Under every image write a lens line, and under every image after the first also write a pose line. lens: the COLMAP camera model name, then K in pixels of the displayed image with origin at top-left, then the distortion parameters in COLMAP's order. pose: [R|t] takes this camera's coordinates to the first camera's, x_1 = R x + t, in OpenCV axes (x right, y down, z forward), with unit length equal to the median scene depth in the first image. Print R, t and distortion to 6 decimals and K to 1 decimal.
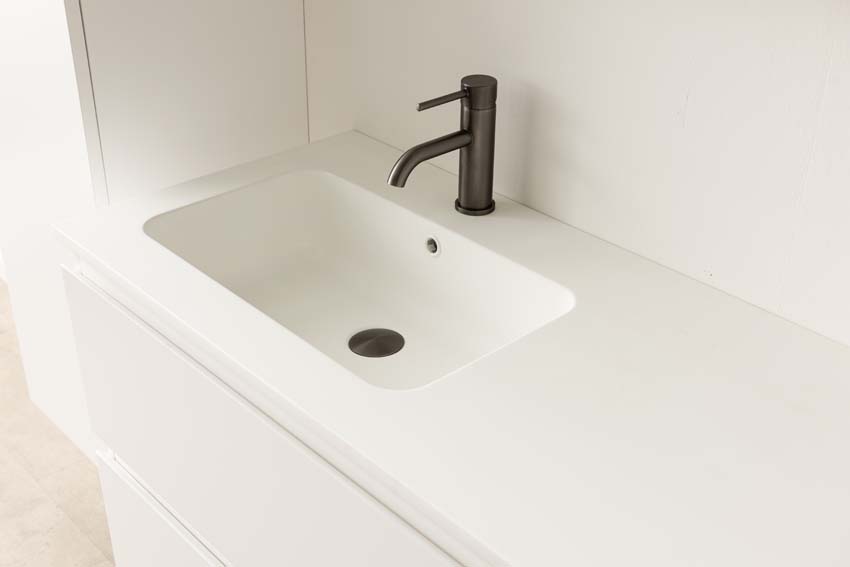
lens RADIAL K [[1106.1, 0, 433.7], [0, 1106.1, 290.0], [0, 0, 1]] dist [0.109606, 0.000000]
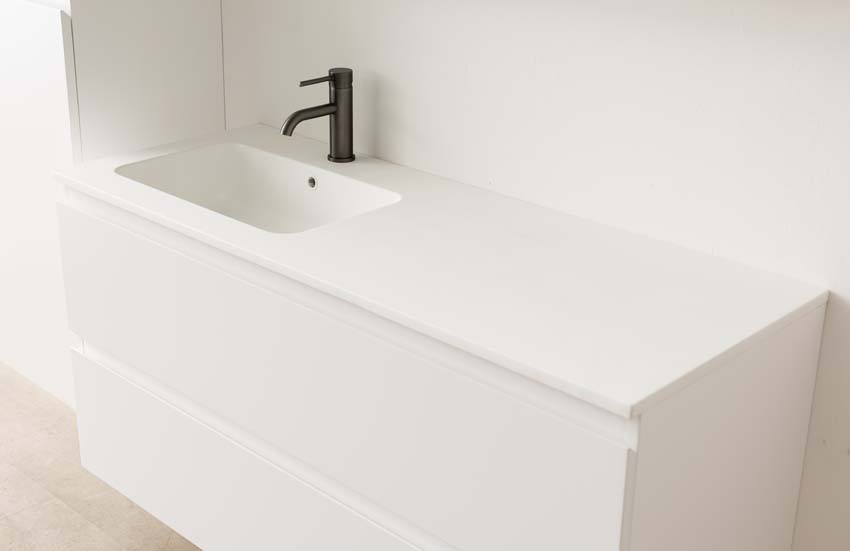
lens RADIAL K [[1213.0, 0, 423.6], [0, 1213.0, 268.6], [0, 0, 1]] dist [0.048672, 0.000000]
pose [[0.998040, -0.012691, 0.061276, 0.047647], [0.021114, 0.990090, -0.138836, 0.308530], [-0.058907, 0.139858, 0.988418, -0.601646]]
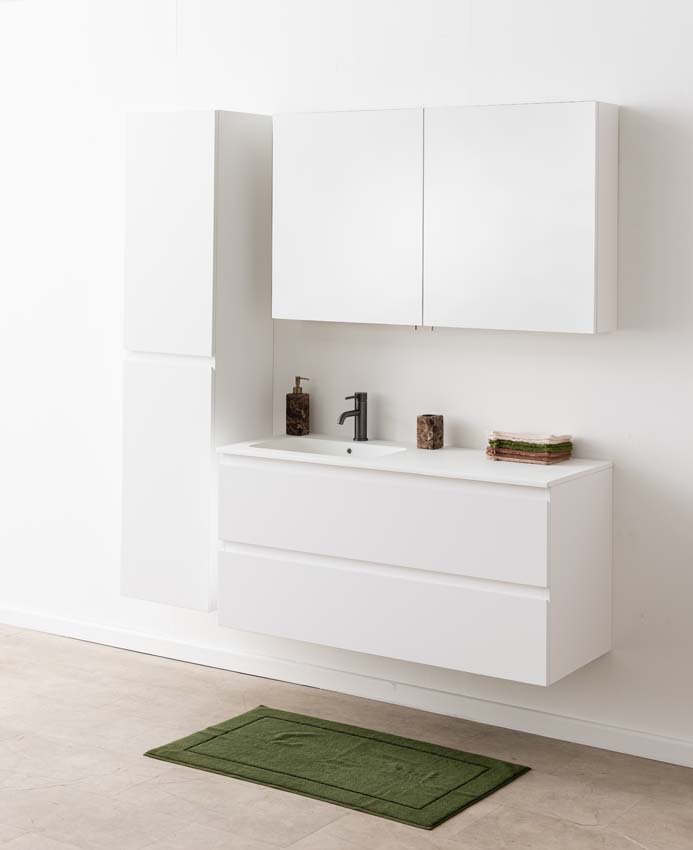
lens RADIAL K [[1567.1, 0, 348.8], [0, 1567.1, 424.1], [0, 0, 1]] dist [-0.072714, 0.000000]
pose [[0.970647, -0.031900, 0.238383, -0.973098], [0.119624, 0.923903, -0.363447, 1.380022], [-0.208649, 0.381295, 0.900600, -2.679471]]
